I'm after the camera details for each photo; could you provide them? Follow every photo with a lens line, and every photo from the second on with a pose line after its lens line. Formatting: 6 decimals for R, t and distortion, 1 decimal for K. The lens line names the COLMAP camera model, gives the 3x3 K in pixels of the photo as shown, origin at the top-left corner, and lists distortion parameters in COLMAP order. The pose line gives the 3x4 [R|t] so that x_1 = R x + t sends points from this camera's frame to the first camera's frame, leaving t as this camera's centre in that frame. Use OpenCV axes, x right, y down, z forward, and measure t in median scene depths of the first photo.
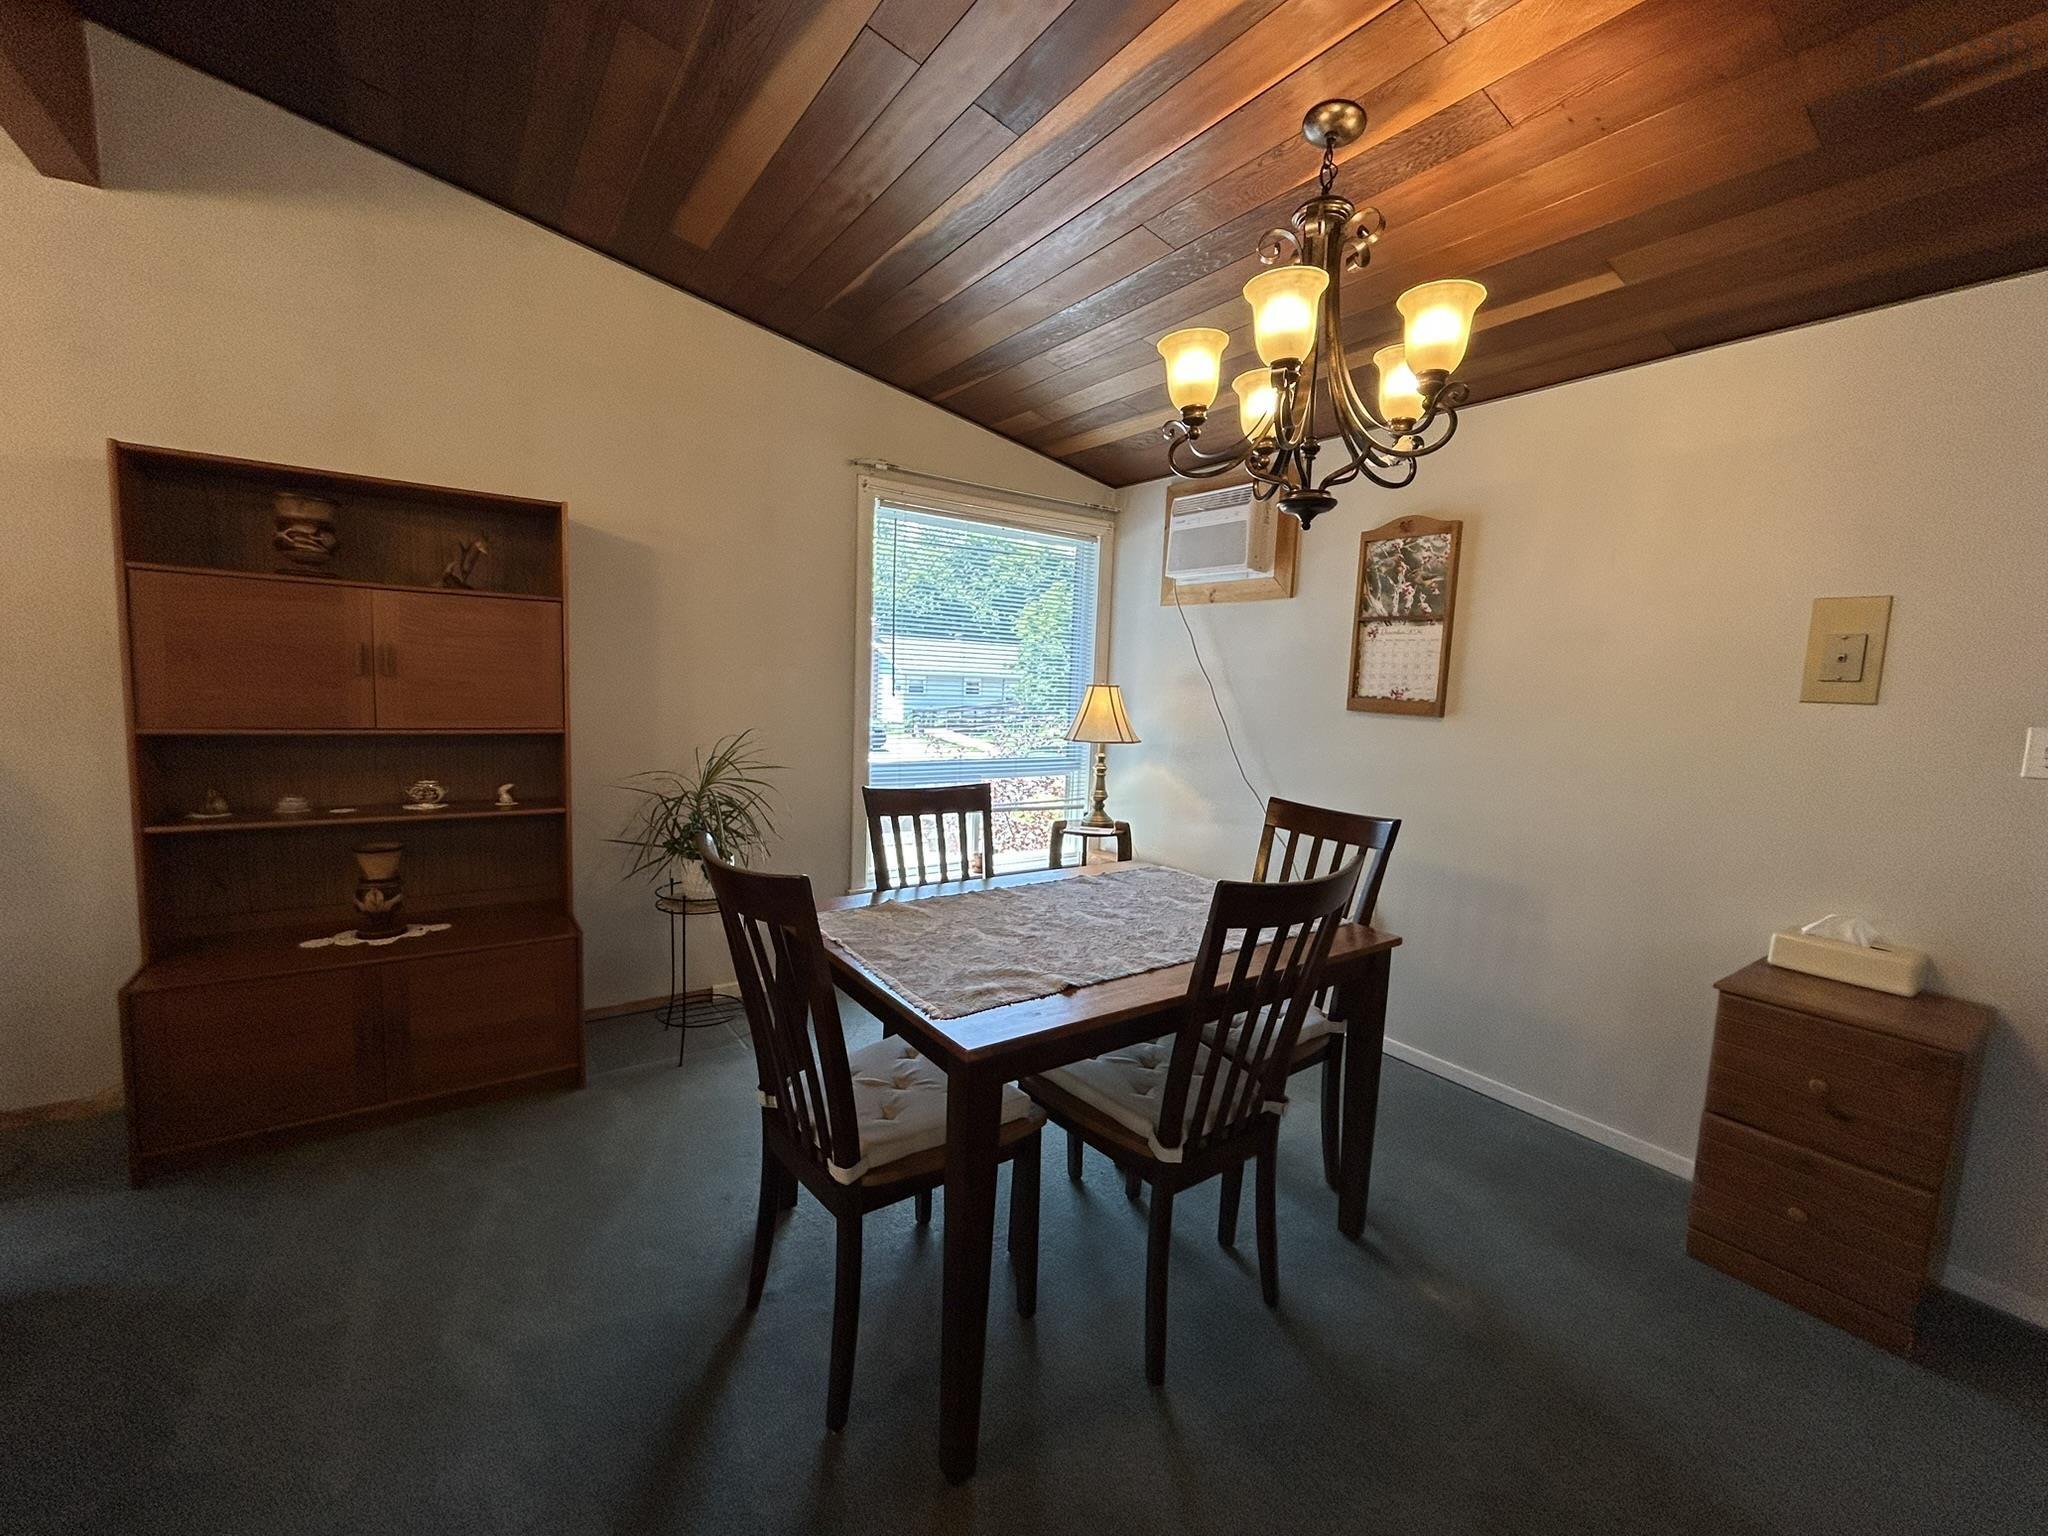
lens RADIAL K [[833.1, 0, 1025.3], [0, 833.1, 765.6], [0, 0, 1]] dist [0.000577, 0.000545]
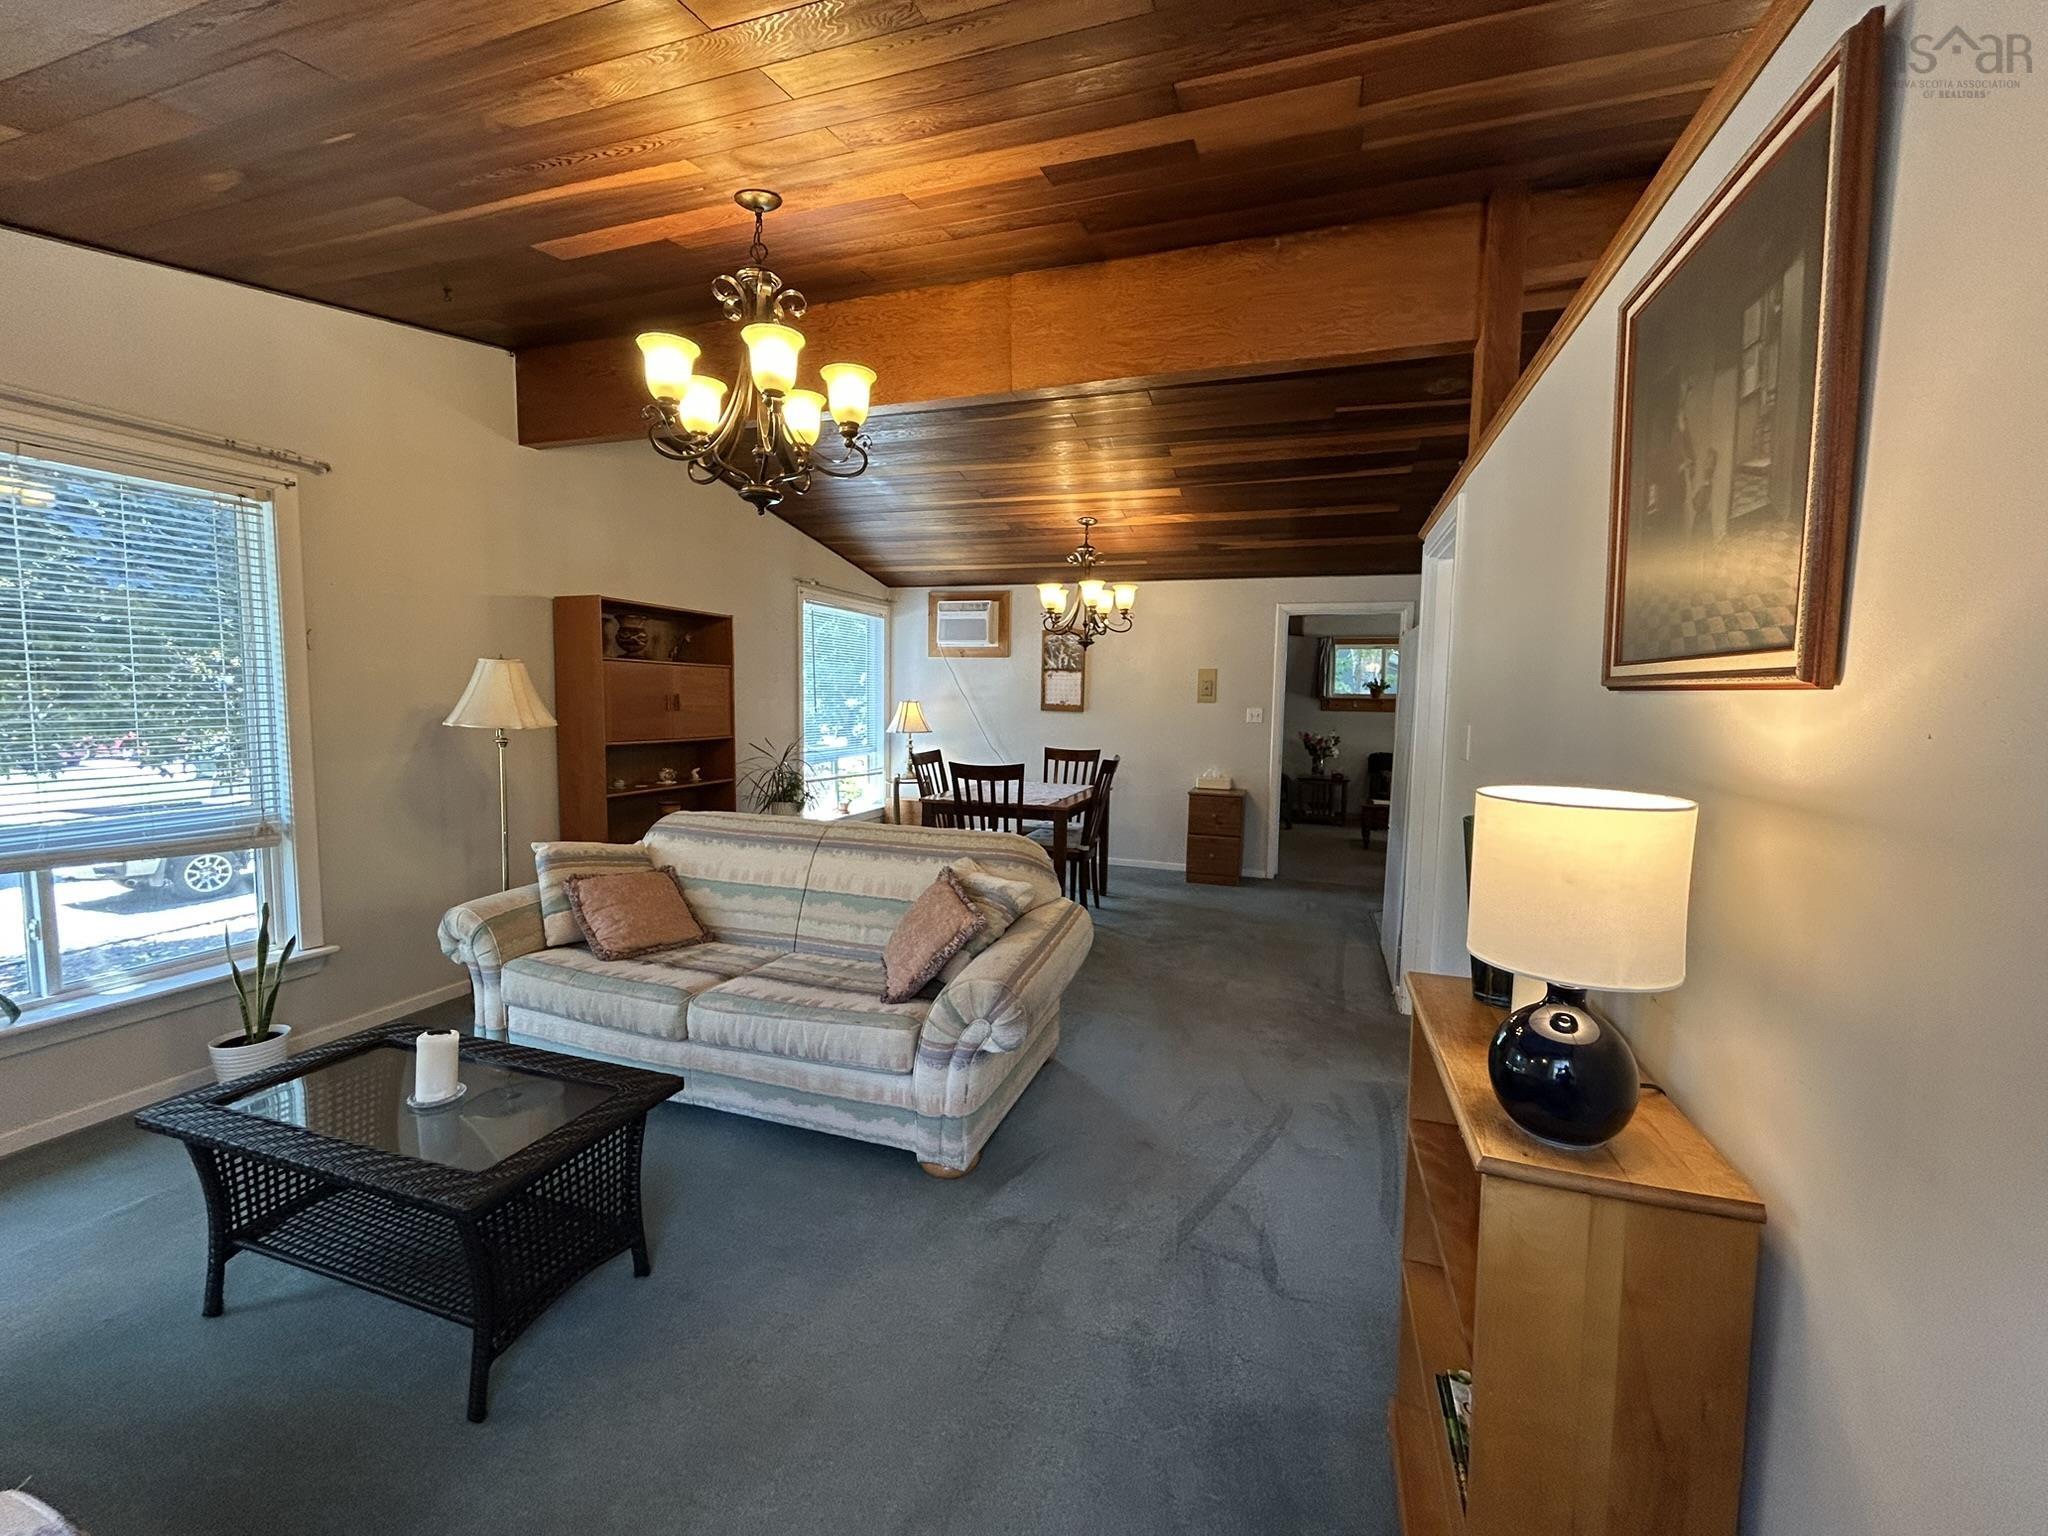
lens RADIAL K [[833.1, 0, 1025.3], [0, 833.1, 765.6], [0, 0, 1]] dist [0.000577, 0.000545]
pose [[0.805814, -0.074861, 0.587417, -0.967279], [0.077461, 0.996779, 0.020771, 0.029795], [-0.587080, 0.028764, 0.809017, -0.760244]]
